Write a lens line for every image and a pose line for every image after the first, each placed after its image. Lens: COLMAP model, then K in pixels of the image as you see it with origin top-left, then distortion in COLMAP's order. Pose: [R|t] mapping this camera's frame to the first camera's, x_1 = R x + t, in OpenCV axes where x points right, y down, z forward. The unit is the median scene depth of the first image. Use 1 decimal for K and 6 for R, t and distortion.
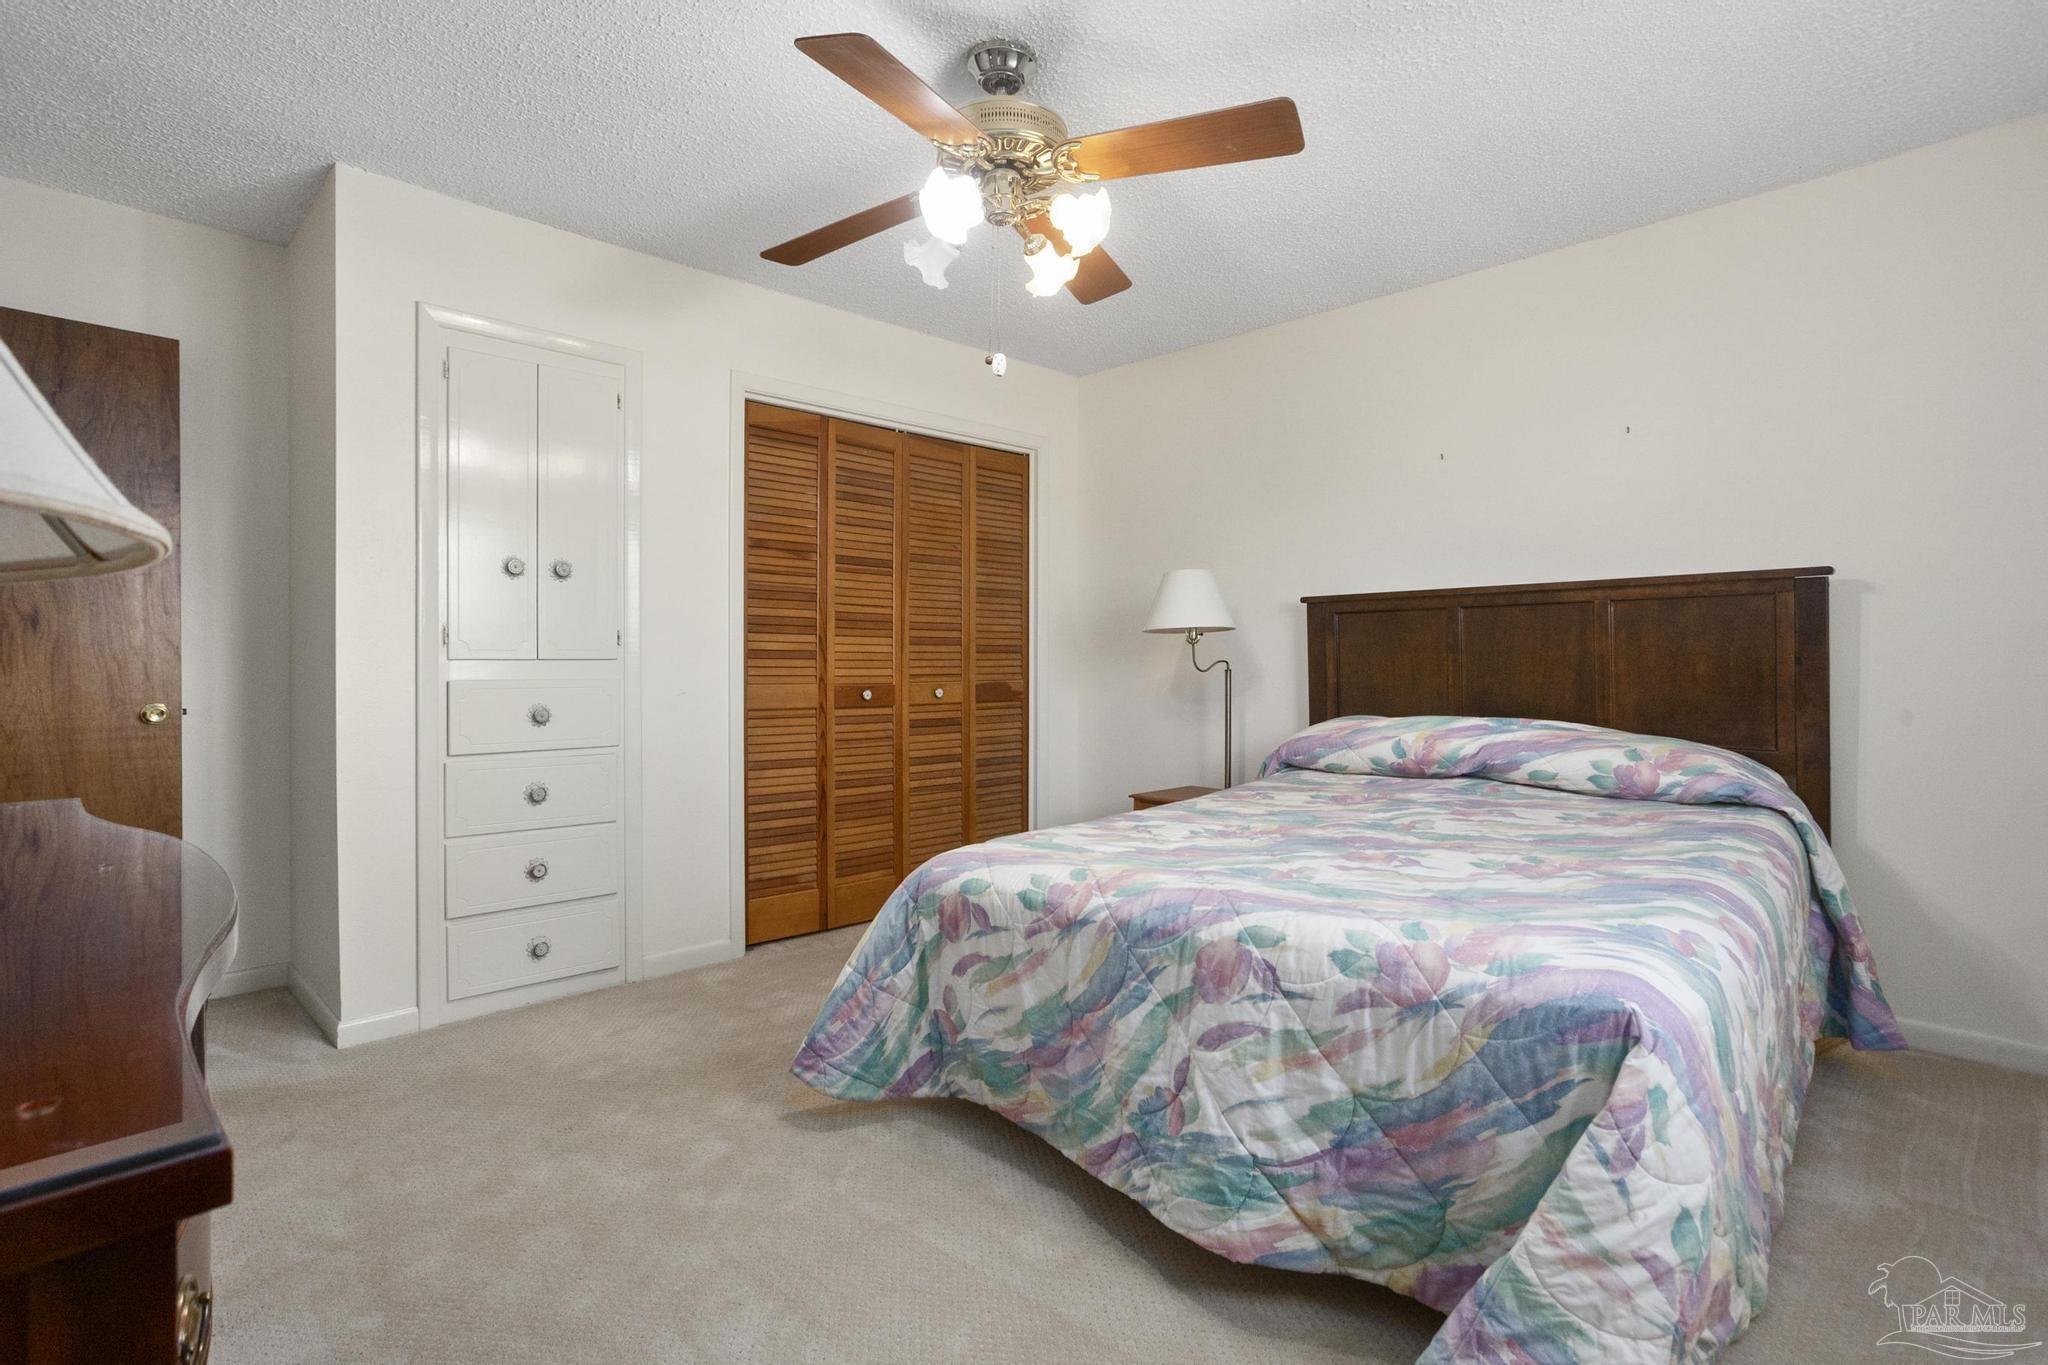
lens RADIAL K [[994.8, 0, 1028.2], [0, 994.8, 659.2], [0, 0, 1]] dist [-0.033294, -0.000022]
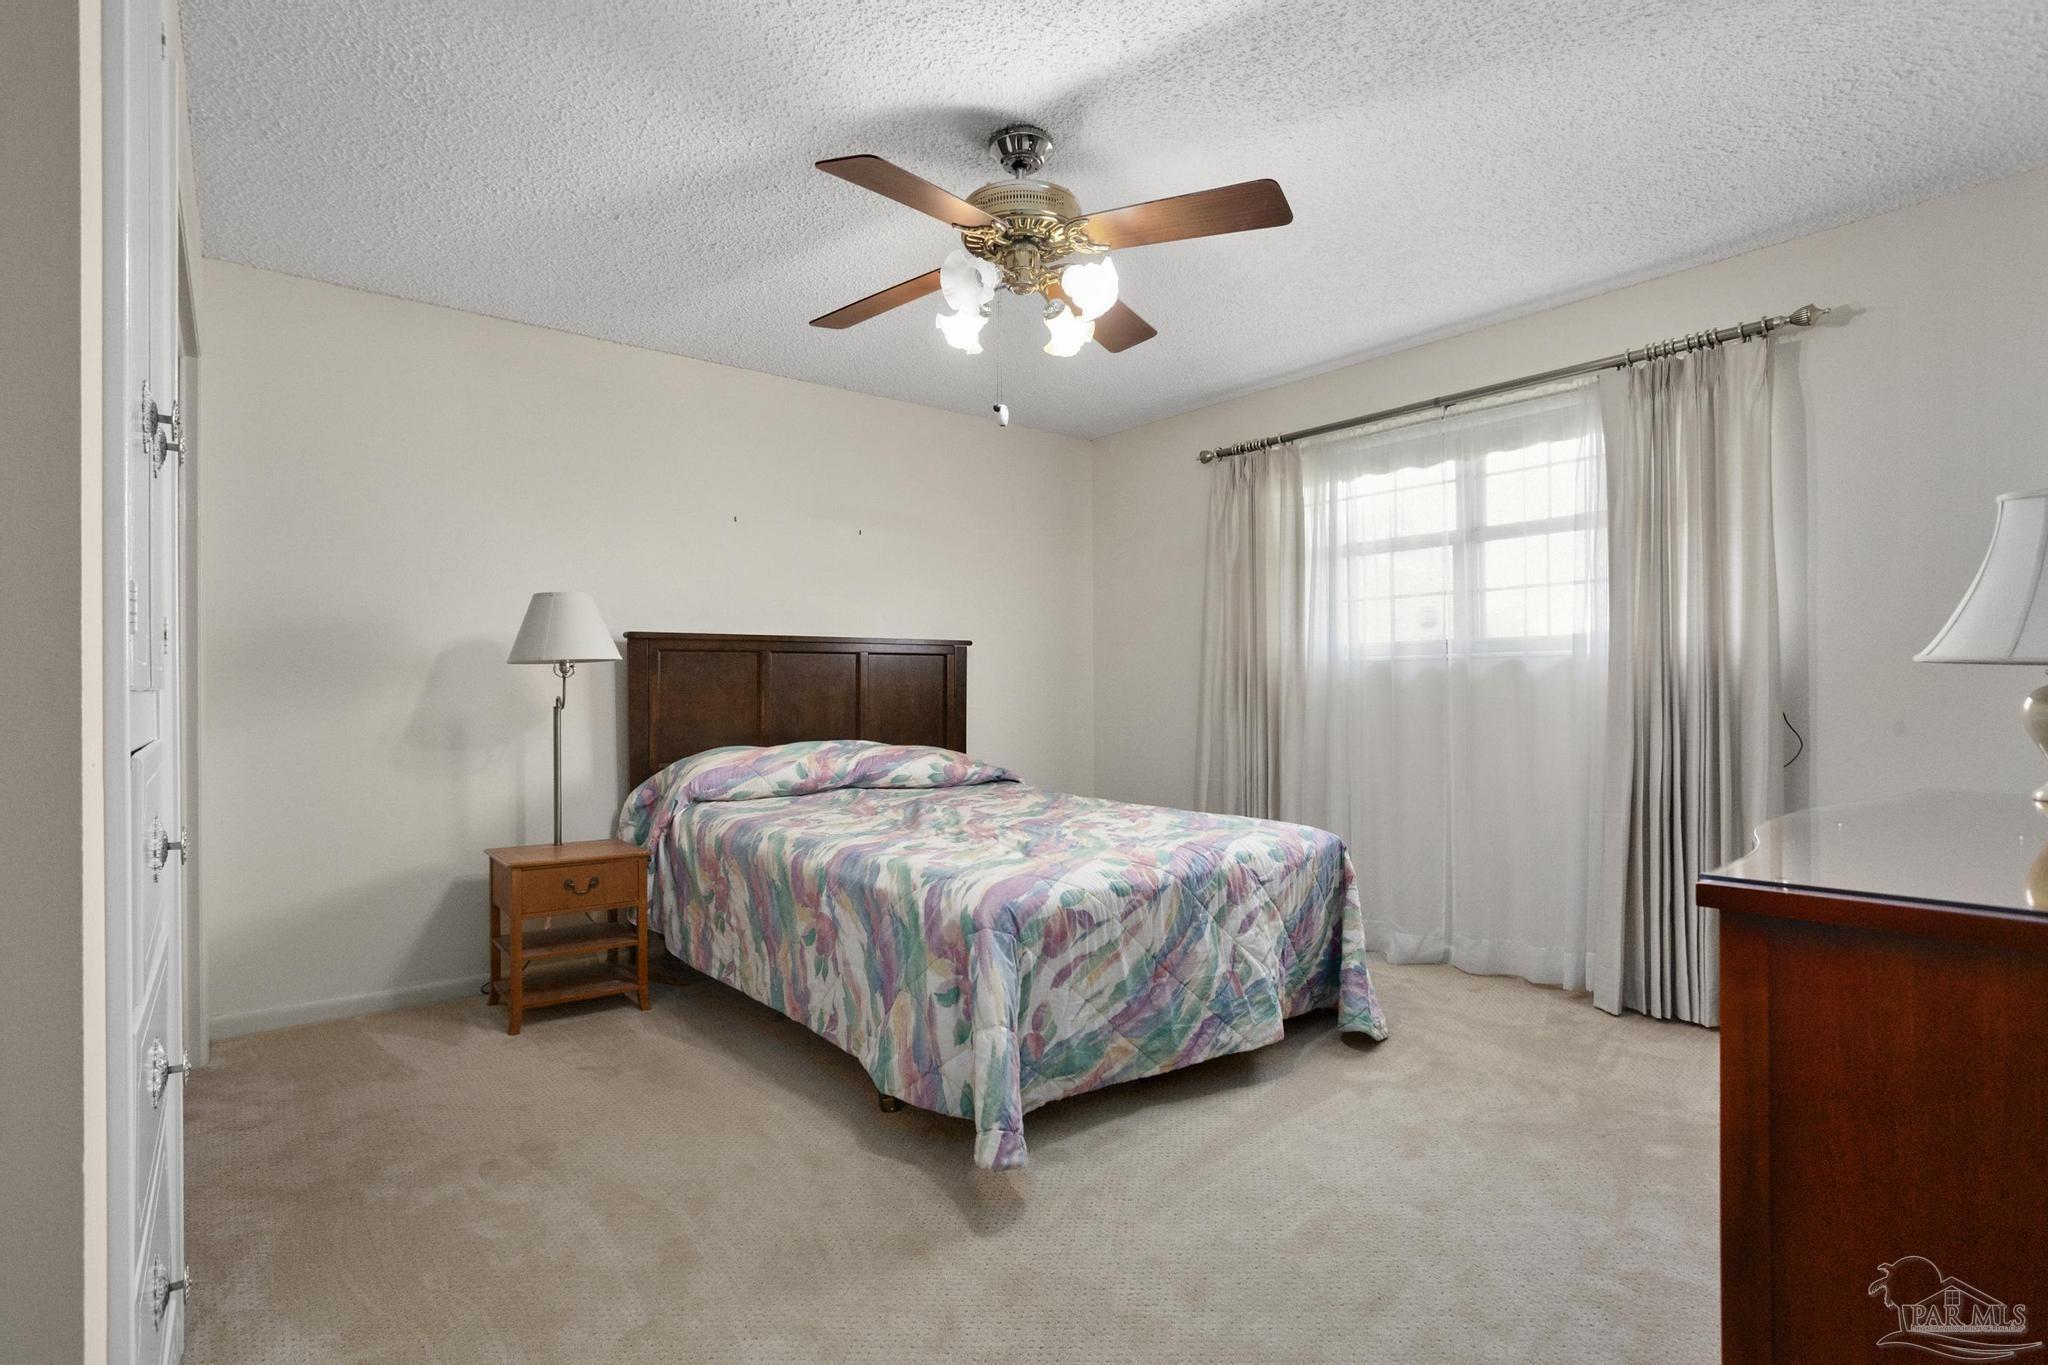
lens RADIAL K [[1004.9, 0, 1010.1], [0, 1004.9, 681.1], [0, 0, 1]] dist [-0.048647, 0.030177]
pose [[0.106259, 0.015982, 0.994210, -1.199528], [0.001215, 0.999868, -0.016203, 0.005588], [-0.994338, 0.002930, 0.106225, 0.964979]]
